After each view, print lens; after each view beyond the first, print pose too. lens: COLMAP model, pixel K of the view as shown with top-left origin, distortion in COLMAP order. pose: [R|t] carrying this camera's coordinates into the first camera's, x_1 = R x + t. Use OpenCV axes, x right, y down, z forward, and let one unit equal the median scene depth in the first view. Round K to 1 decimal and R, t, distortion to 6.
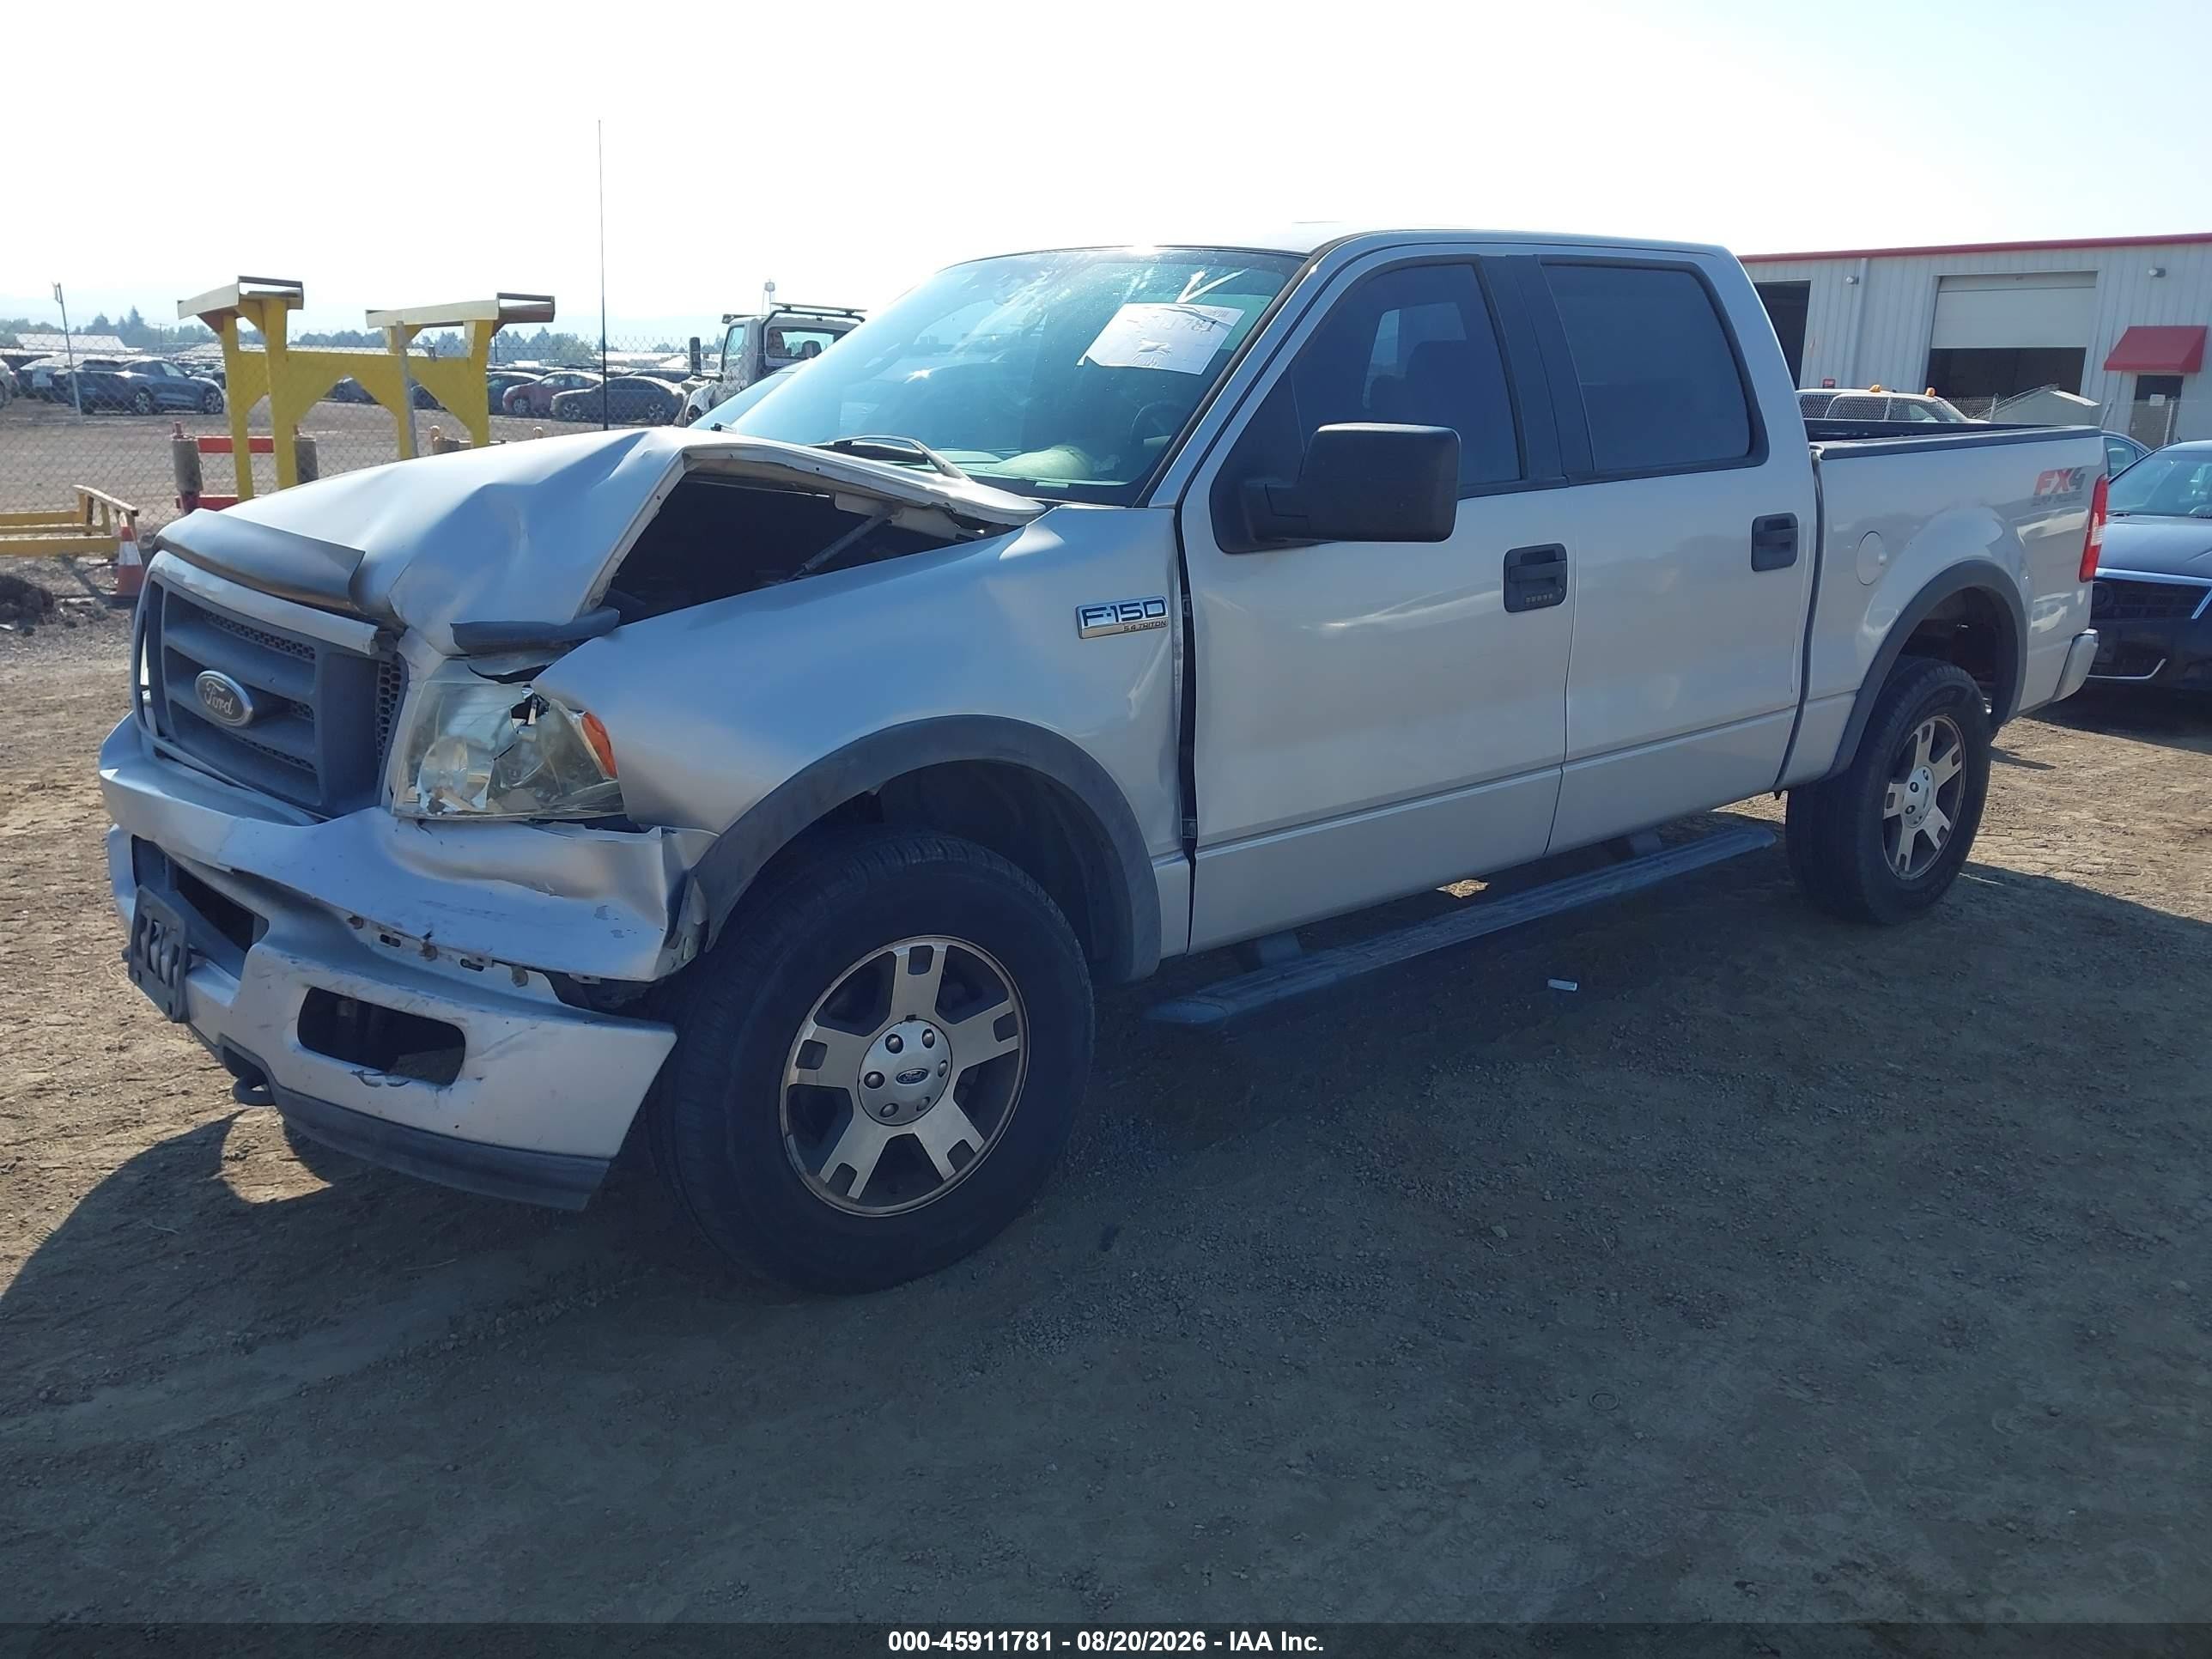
lens RADIAL K [[1802.3, 0, 1137.0], [0, 1802.3, 840.7], [0, 0, 1]] dist [0.043782, -0.078671]
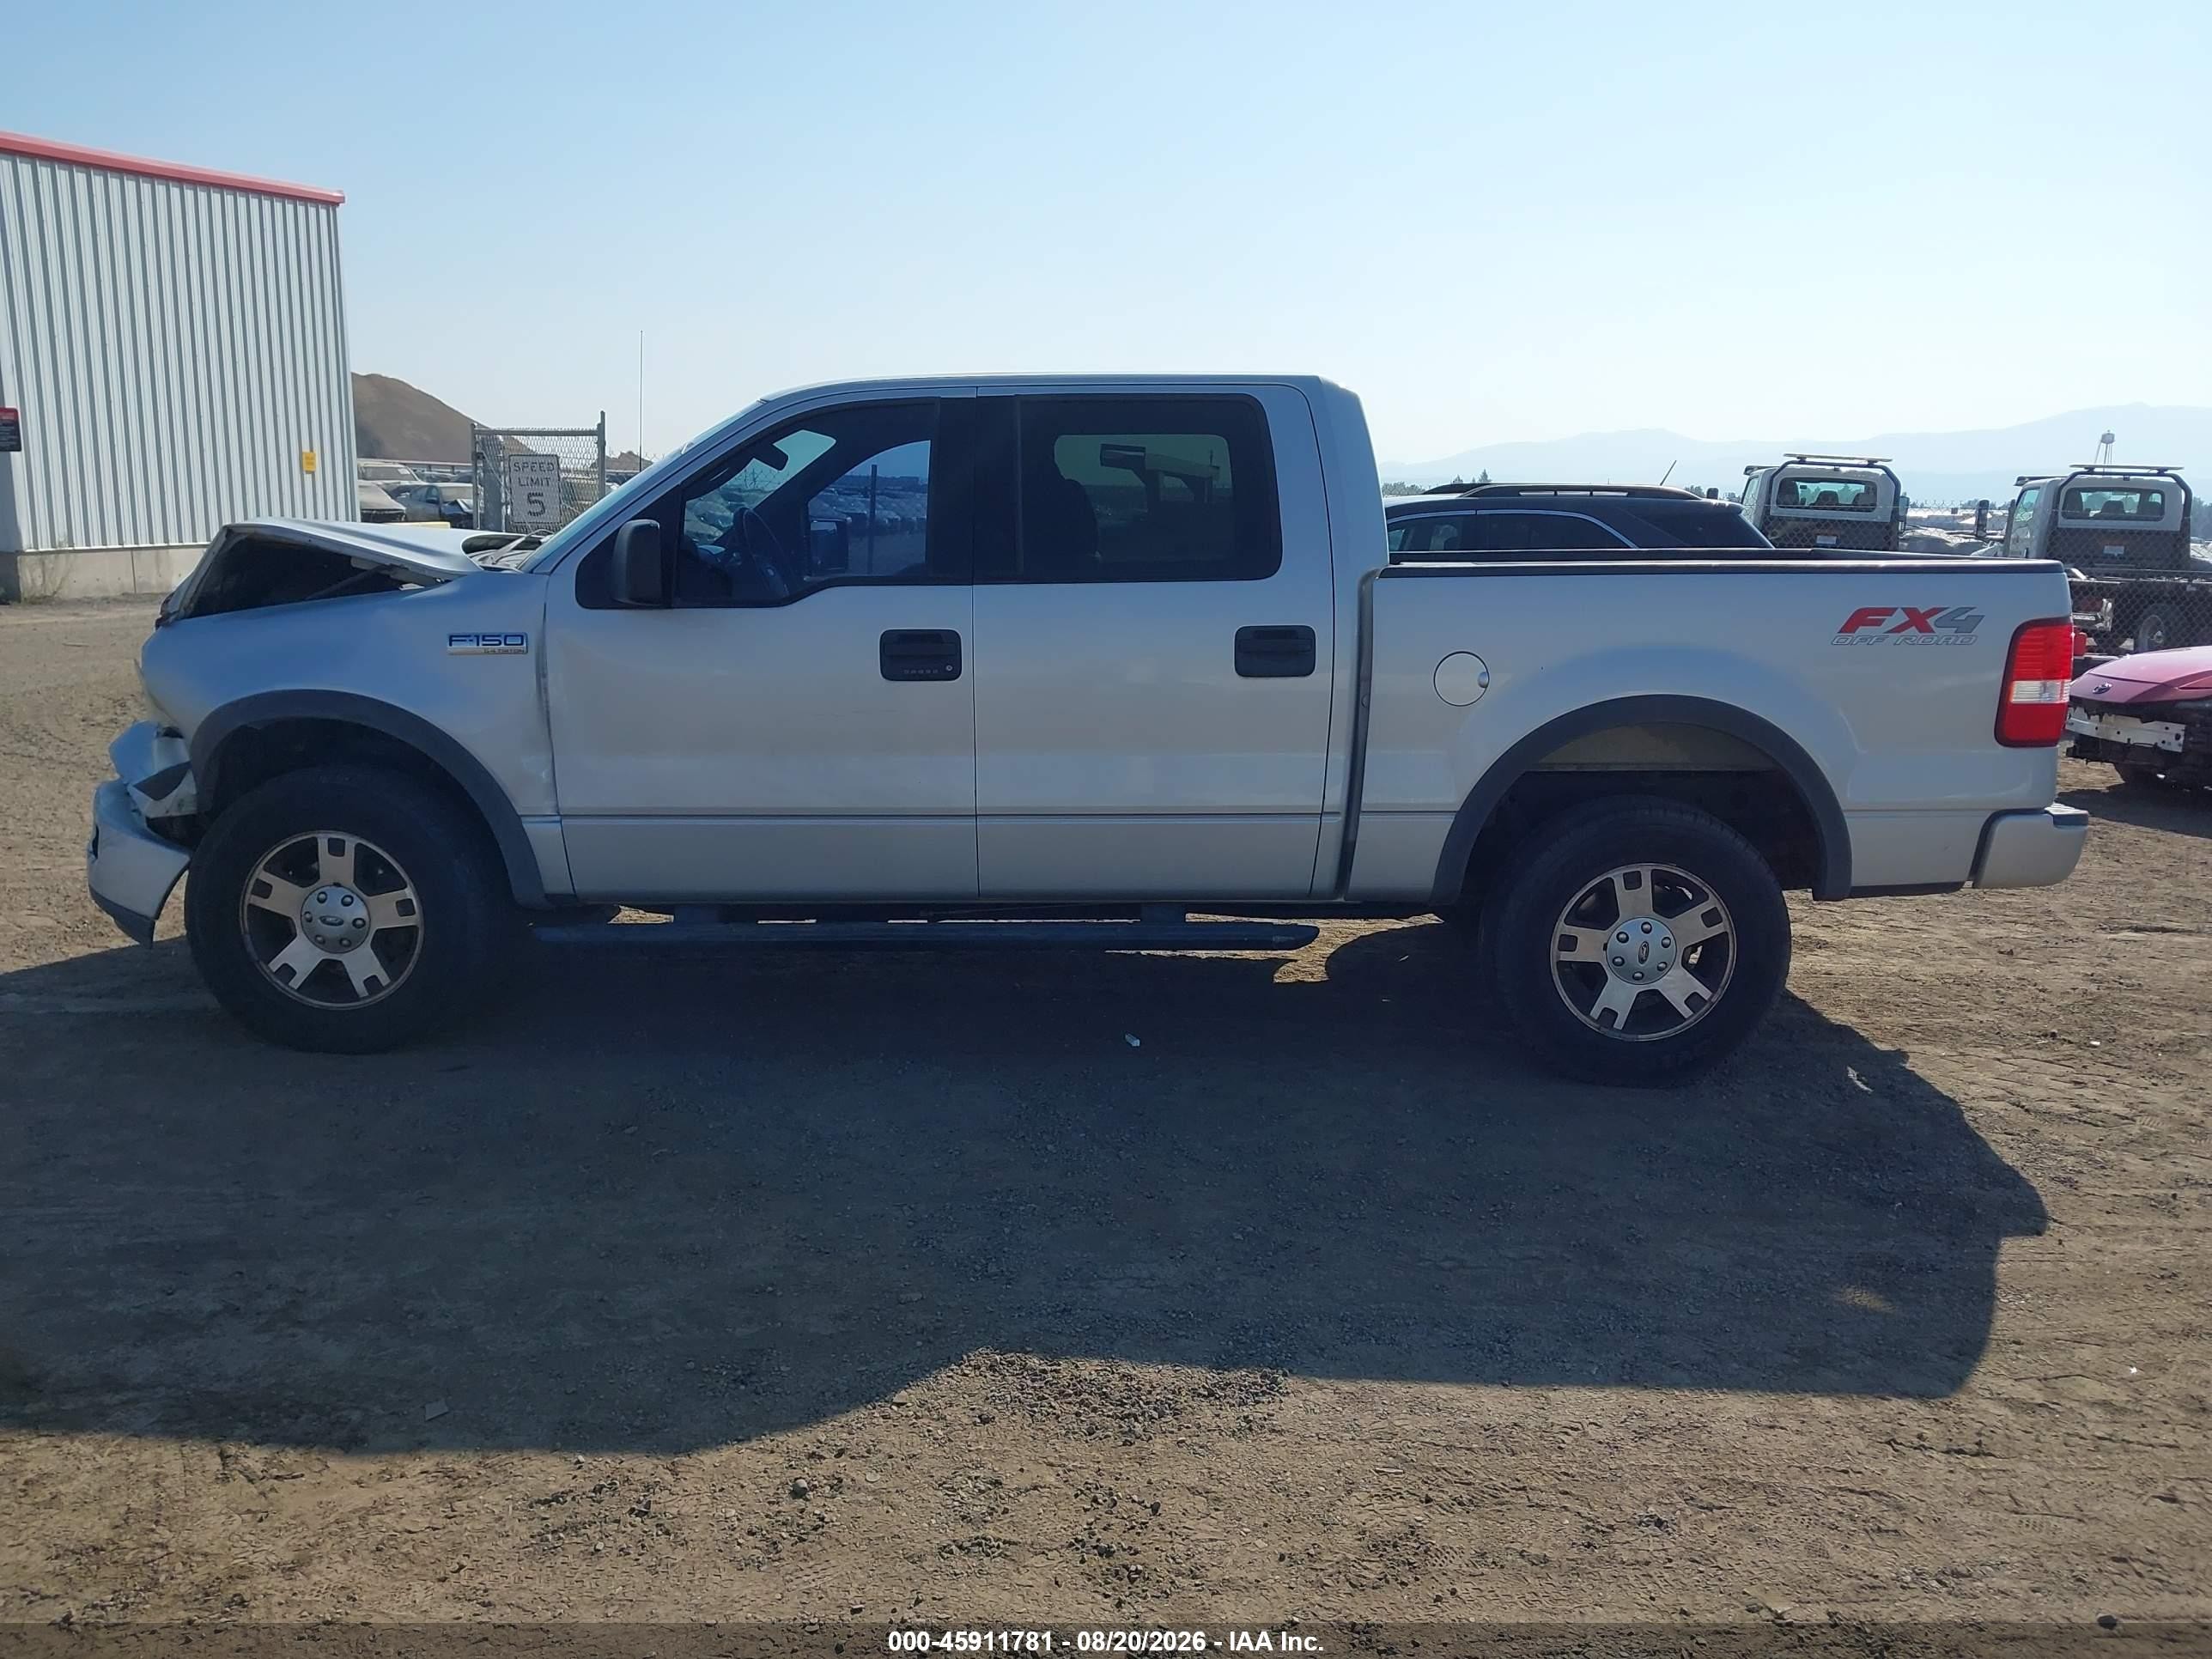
lens RADIAL K [[1802.3, 0, 1114.2], [0, 1802.3, 835.9], [0, 0, 1]] dist [0.043782, -0.078671]
pose [[0.739323, 0.112290, -0.663922, 1.372473], [-0.172144, 0.984751, -0.025142, -0.020959], [0.650975, 0.132879, 0.747379, 0.234354]]
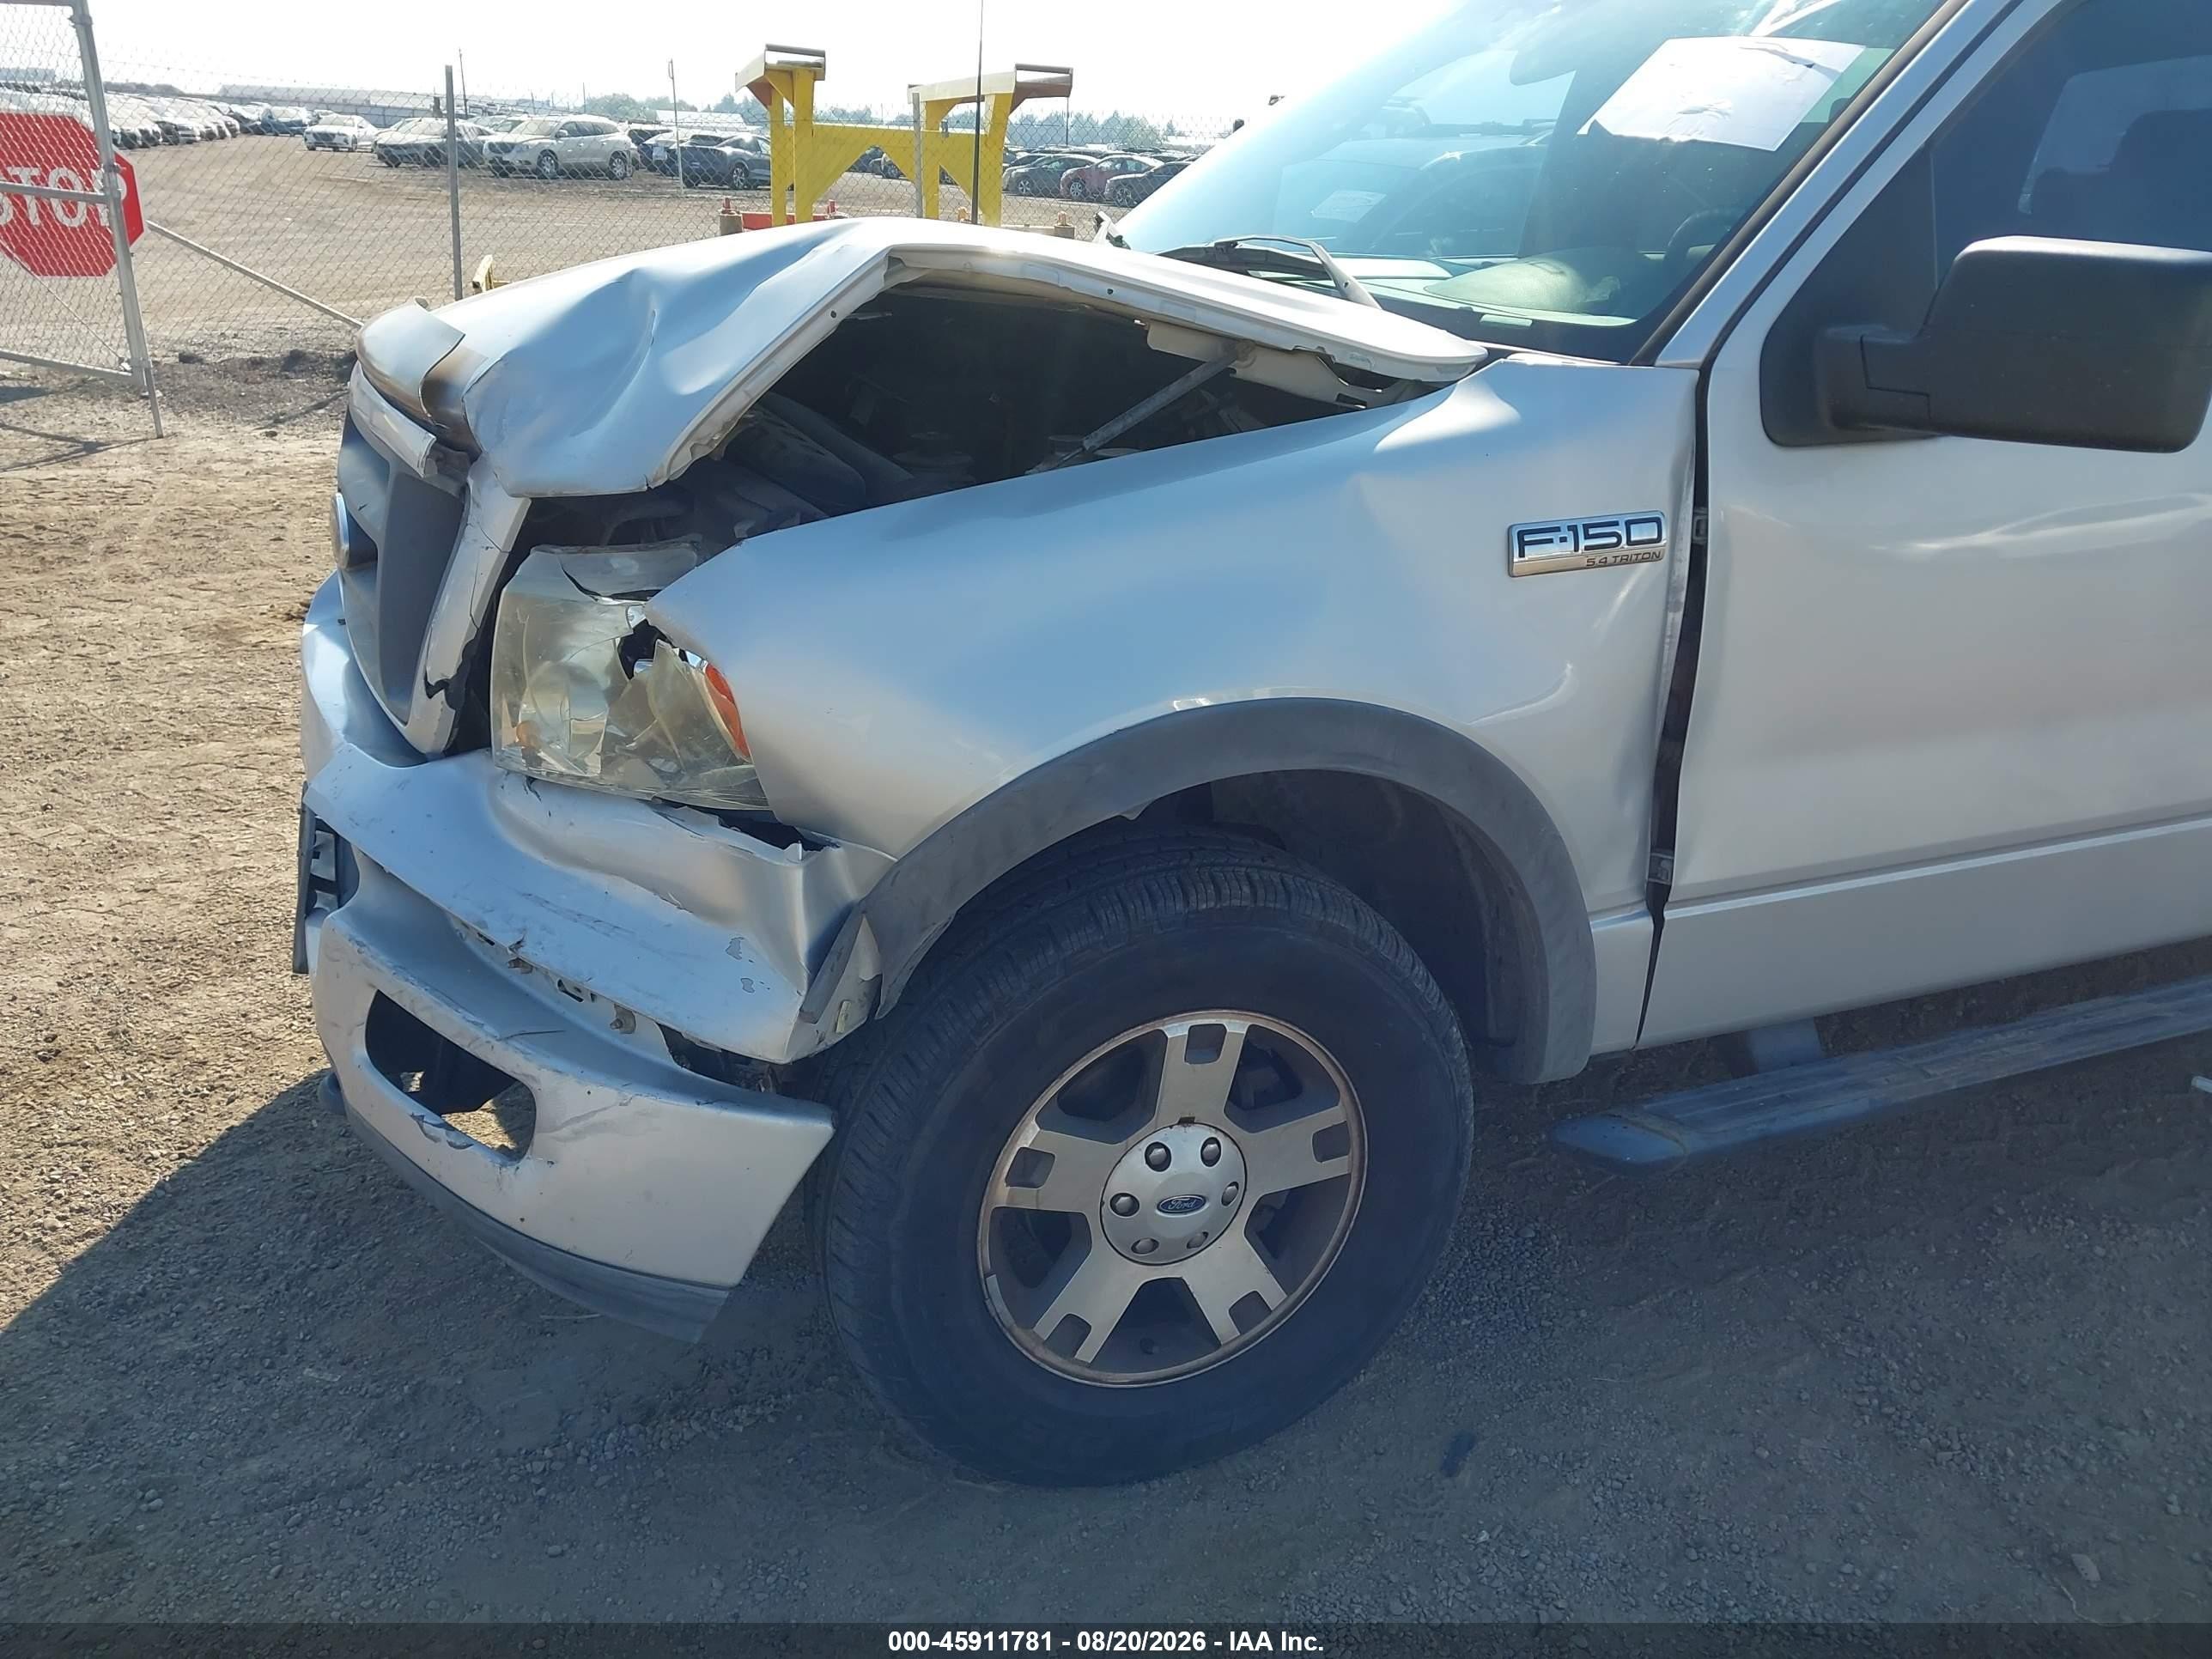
lens RADIAL K [[1802.3, 0, 1109.3], [0, 1802.3, 844.9], [0, 0, 1]] dist [0.043782, -0.078671]
pose [[0.953349, 0.121839, -0.276190, 0.020419], [-0.091323, 0.988464, 0.120823, -0.080394], [0.287725, -0.089963, 0.953478, 0.335703]]
